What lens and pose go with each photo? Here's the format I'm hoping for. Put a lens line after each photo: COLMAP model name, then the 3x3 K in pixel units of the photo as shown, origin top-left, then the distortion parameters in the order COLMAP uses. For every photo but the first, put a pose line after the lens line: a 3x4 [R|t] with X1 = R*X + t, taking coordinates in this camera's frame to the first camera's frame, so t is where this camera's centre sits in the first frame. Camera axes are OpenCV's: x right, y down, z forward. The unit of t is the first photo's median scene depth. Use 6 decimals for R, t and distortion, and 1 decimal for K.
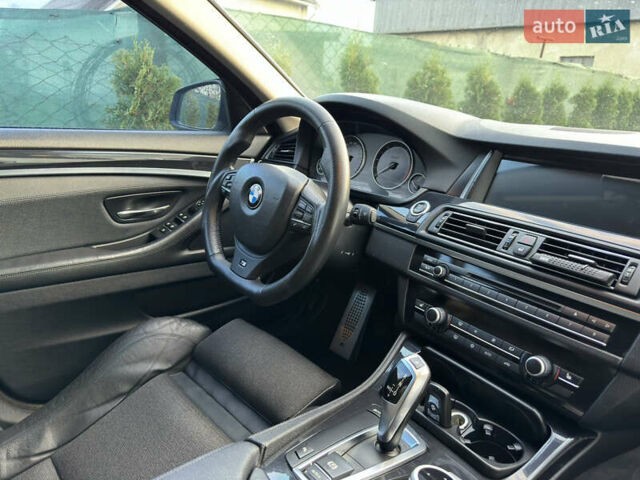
lens RADIAL K [[466.5, 0, 320.0], [0, 466.5, 240.0], [0, 0, 1]] dist [0.073780, -0.093075]
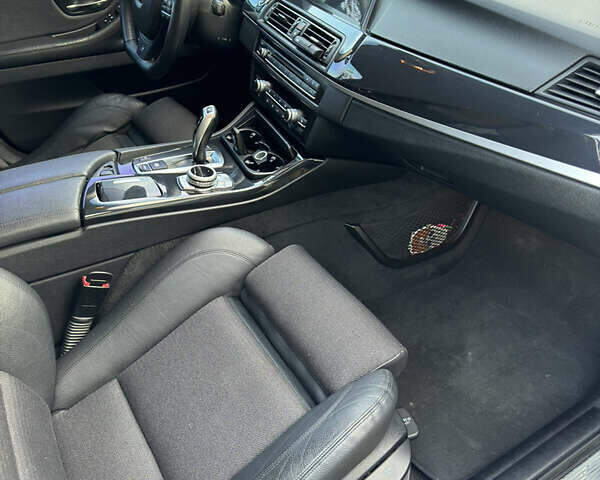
lens RADIAL K [[519.8, 0, 306.9], [0, 519.8, 240.4], [0, 0, 1]] dist [0.075289, -0.145156]
pose [[0.986407, 0.054130, -0.155150, 0.471752], [0.006615, 0.930340, 0.366638, 0.014856], [0.164188, -0.362680, 0.917336, -0.406294]]
